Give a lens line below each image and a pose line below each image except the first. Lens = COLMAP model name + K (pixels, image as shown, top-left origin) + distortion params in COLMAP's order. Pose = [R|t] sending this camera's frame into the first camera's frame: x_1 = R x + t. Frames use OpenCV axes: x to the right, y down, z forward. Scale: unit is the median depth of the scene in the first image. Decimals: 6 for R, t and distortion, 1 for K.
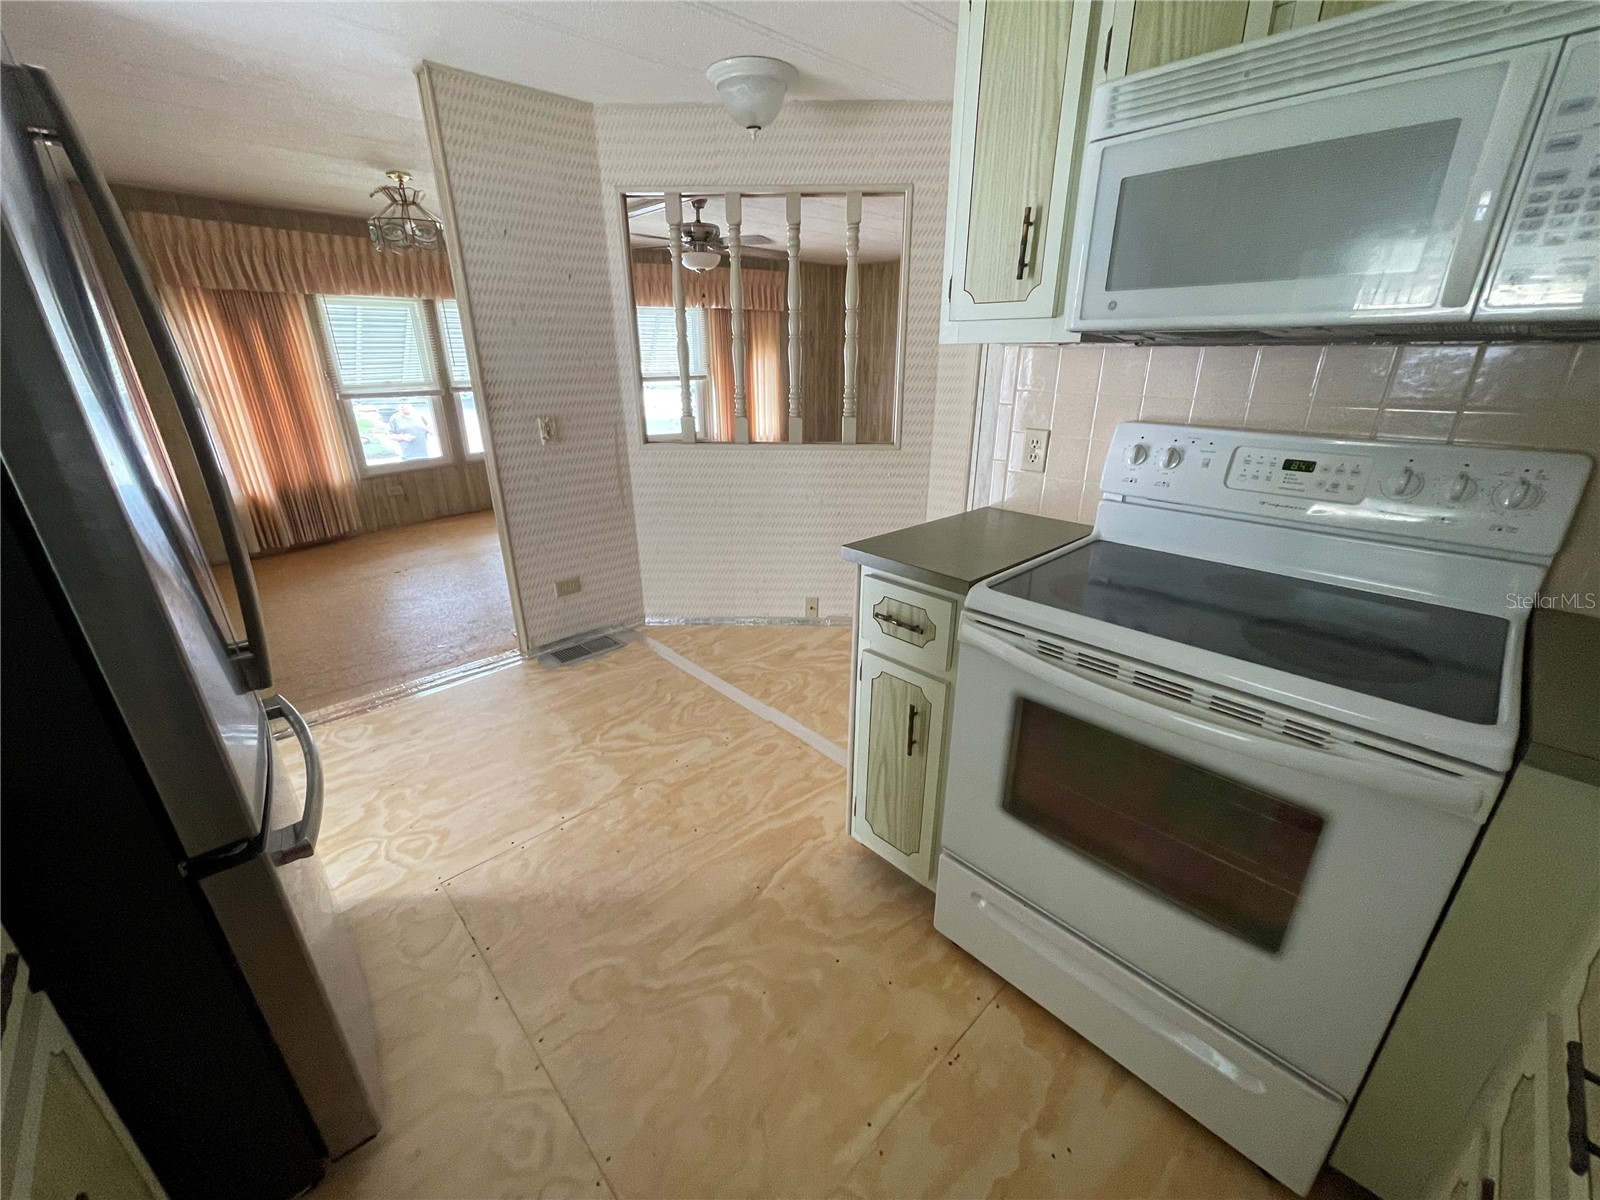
lens RADIAL K [[643.3, 0, 797.2], [0, 643.3, 598.7], [0, 0, 1]] dist [-0.001184, -0.000125]
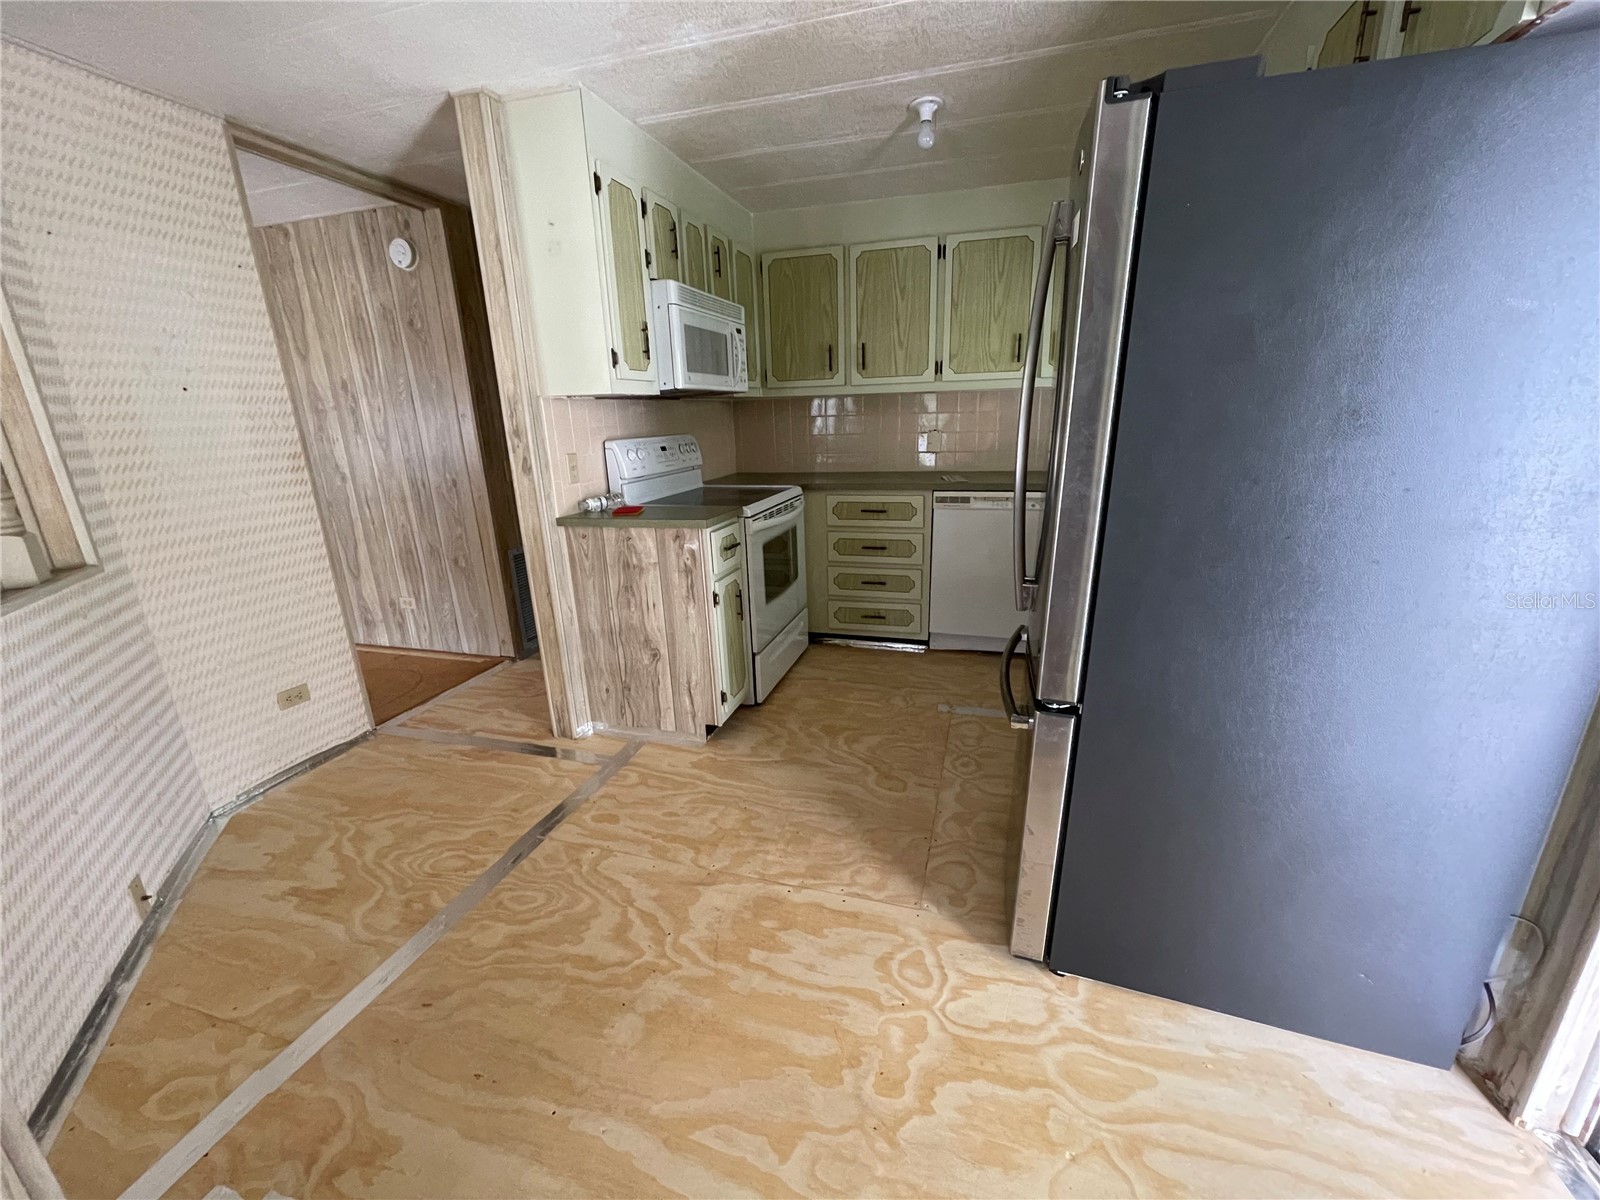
lens RADIAL K [[643.3, 0, 800.5], [0, 643.3, 607.6], [0, 0, 1]] dist [-0.001184, -0.000125]
pose [[-0.499932, -0.231922, 0.834434, -1.111341], [0.341640, 0.832536, 0.436080, -0.405105], [-0.795833, 0.503086, -0.336978, 1.177664]]
